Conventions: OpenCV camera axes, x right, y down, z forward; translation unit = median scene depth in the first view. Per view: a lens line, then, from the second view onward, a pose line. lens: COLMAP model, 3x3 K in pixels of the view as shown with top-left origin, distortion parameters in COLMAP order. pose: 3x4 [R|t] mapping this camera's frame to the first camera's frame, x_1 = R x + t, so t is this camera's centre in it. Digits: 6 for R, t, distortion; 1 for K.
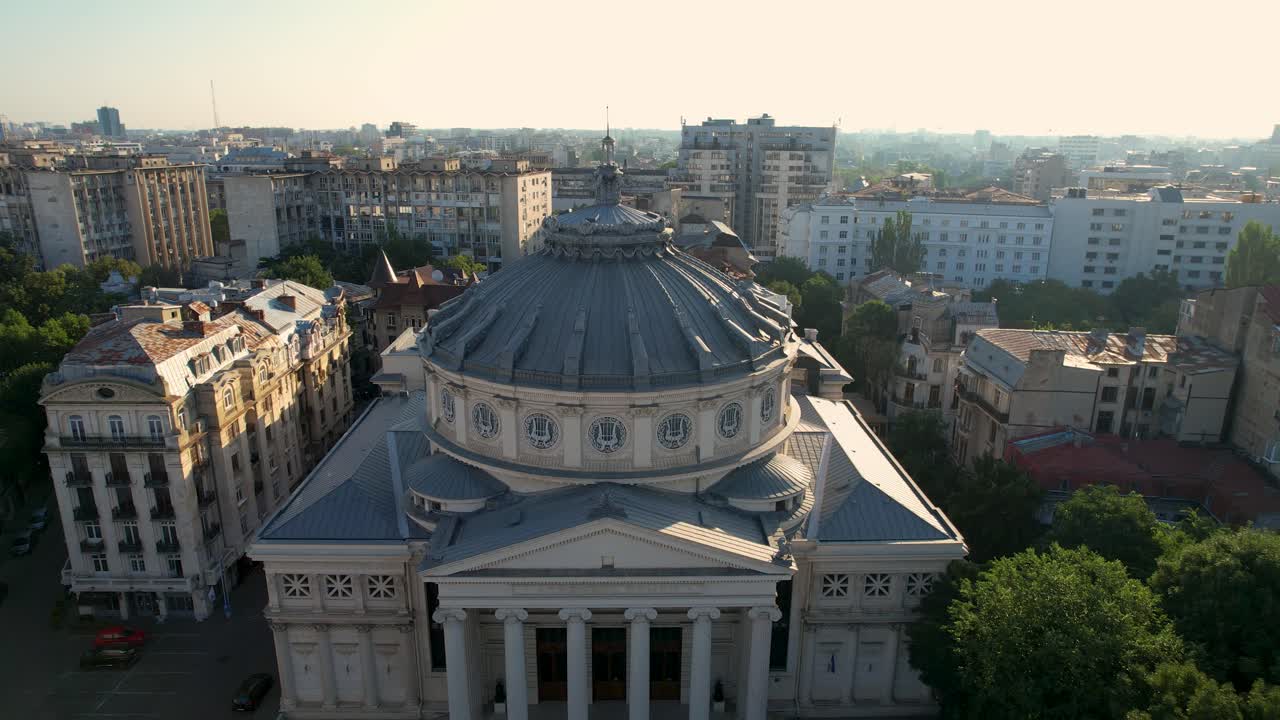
lens RADIAL K [[822.2, 0, 640.0], [0, 822.2, 360.0], [0, 0, 1]] dist [-0.078695, 0.073630]
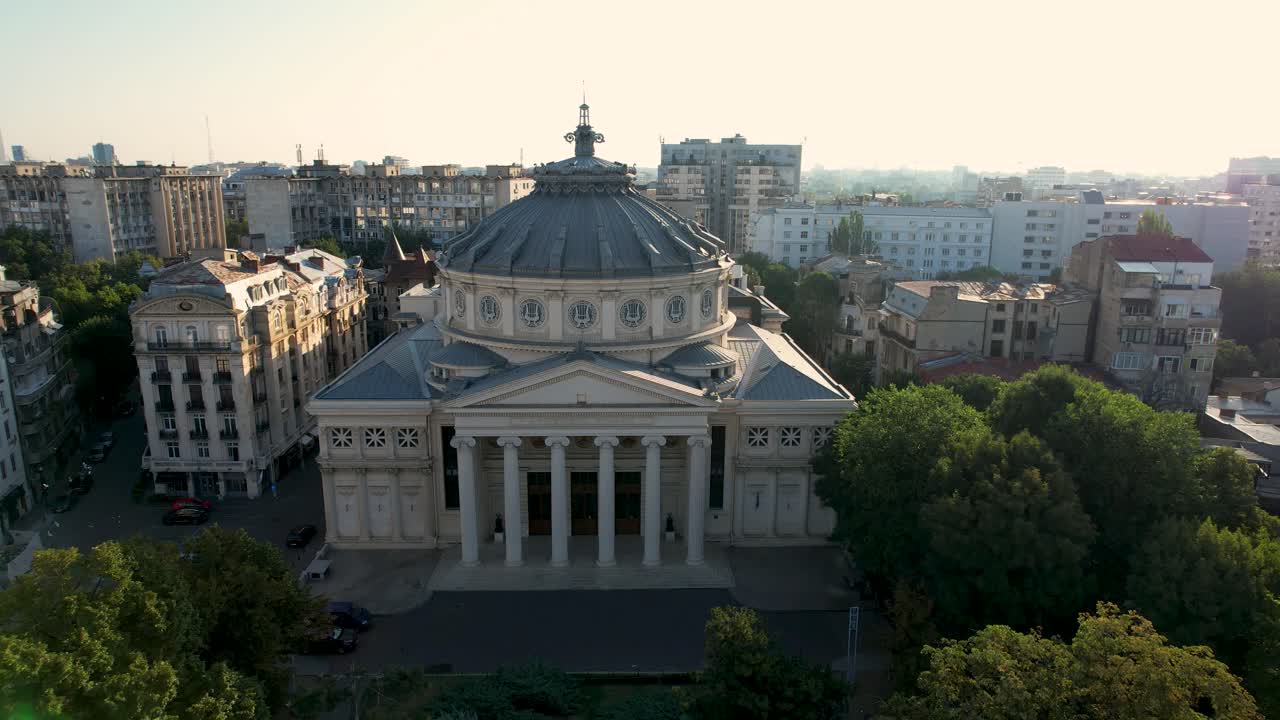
lens RADIAL K [[822.2, 0, 640.0], [0, 822.2, 360.0], [0, 0, 1]] dist [-0.078695, 0.073630]
pose [[0.999898, -0.002737, 0.013998, 0.023816], [0.003378, 0.998936, -0.046002, 0.152790], [-0.013857, 0.046045, 0.998843, -0.220496]]
